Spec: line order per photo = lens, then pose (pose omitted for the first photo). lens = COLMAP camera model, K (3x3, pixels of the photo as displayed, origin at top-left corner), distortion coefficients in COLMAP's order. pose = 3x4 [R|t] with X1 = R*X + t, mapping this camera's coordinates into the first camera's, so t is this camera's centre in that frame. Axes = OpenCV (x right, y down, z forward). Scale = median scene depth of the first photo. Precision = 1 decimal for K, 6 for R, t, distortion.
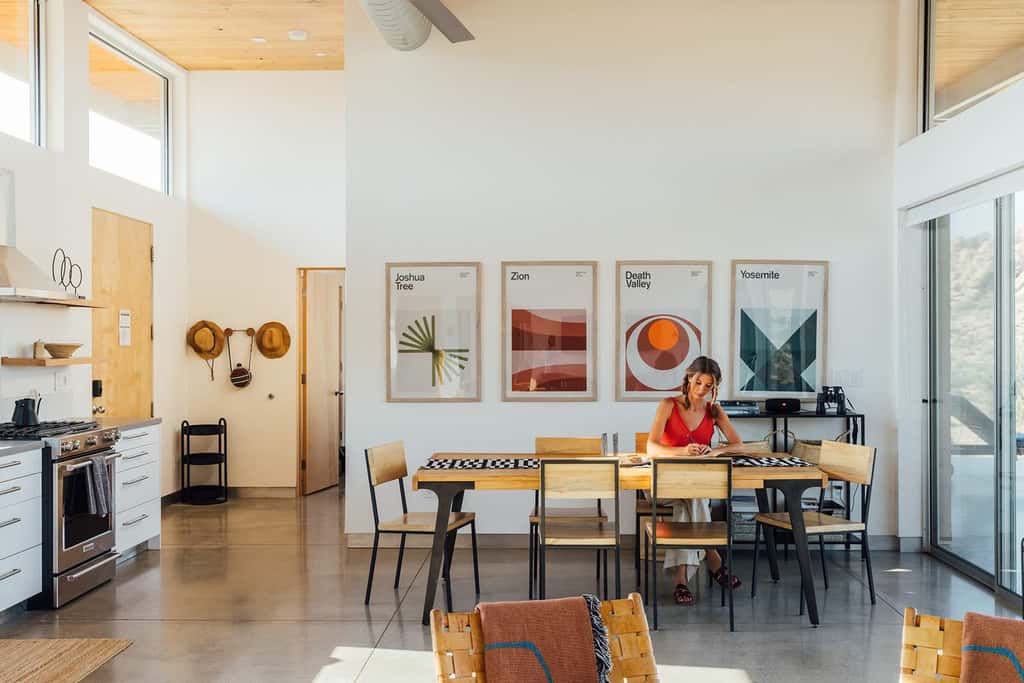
lens RADIAL K [[1117.9, 0, 517.6], [0, 1117.9, 347.1], [0, 0, 1]] dist [-0.019294, 0.000000]
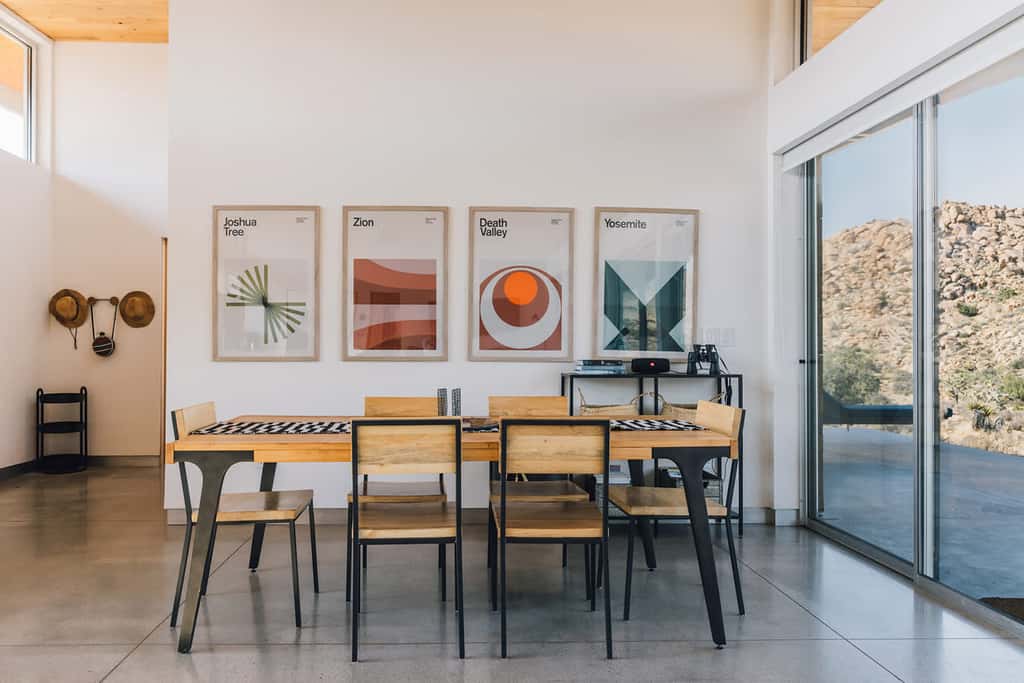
lens RADIAL K [[770.5, 0, 478.2], [0, 770.5, 348.7], [0, 0, 1]] dist [-0.001194, 0.010238]
pose [[0.997790, 0.005495, 0.066222, 0.054271], [-0.004944, 0.999952, -0.008483, 0.043771], [-0.066265, 0.008137, 0.997769, 0.374513]]
